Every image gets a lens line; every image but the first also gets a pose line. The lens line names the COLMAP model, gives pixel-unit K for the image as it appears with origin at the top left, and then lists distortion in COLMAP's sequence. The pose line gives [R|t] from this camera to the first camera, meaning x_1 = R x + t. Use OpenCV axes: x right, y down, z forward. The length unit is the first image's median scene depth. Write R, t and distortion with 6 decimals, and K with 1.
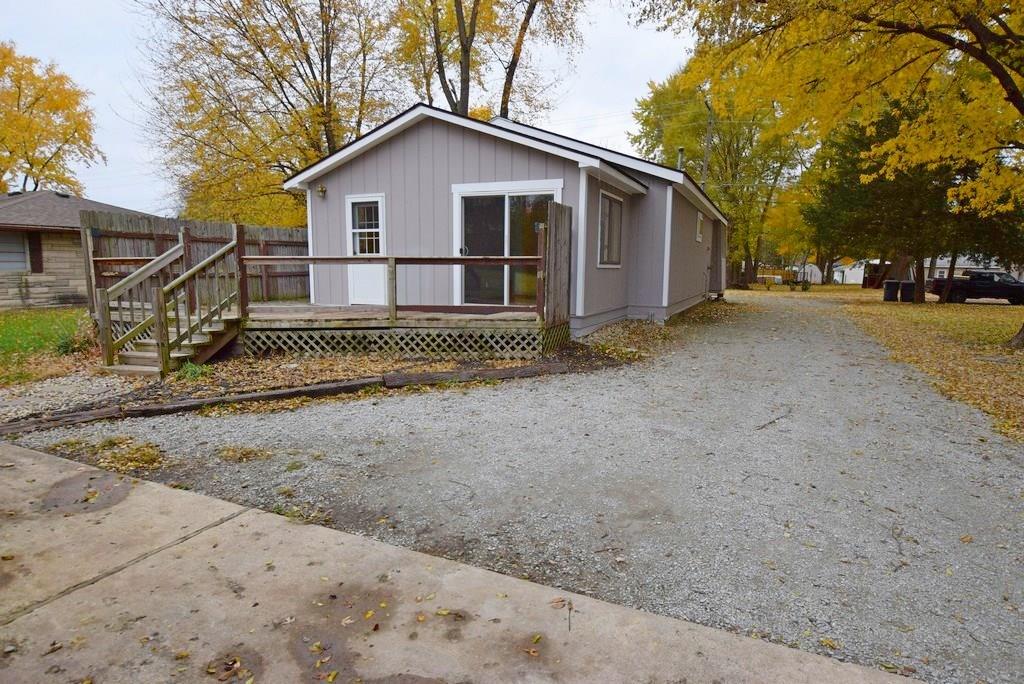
lens RADIAL K [[565.9, 0, 512.0], [0, 565.9, 342.0], [0, 0, 1]] dist [-0.002696, -0.000099]
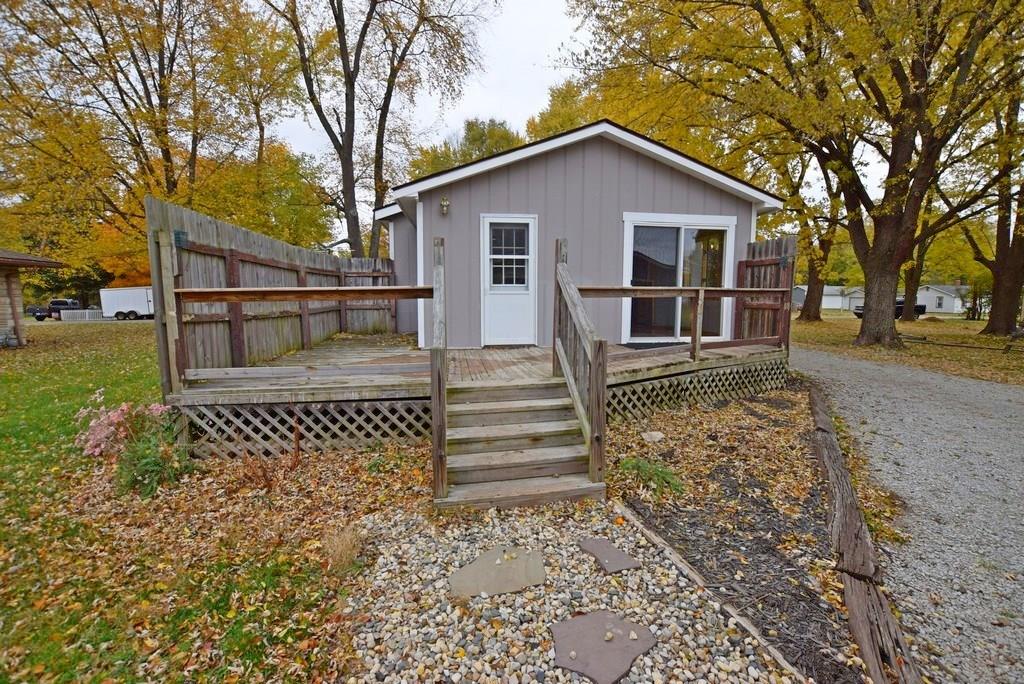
lens RADIAL K [[451.8, 0, 515.6], [0, 451.8, 343.8], [0, 0, 1]] dist [-0.022831, 0.000379]
pose [[0.847723, -0.062676, 0.526724, -0.628103], [0.078025, 0.996927, -0.006949, -0.063806], [-0.524670, 0.046988, 0.850008, 0.438558]]
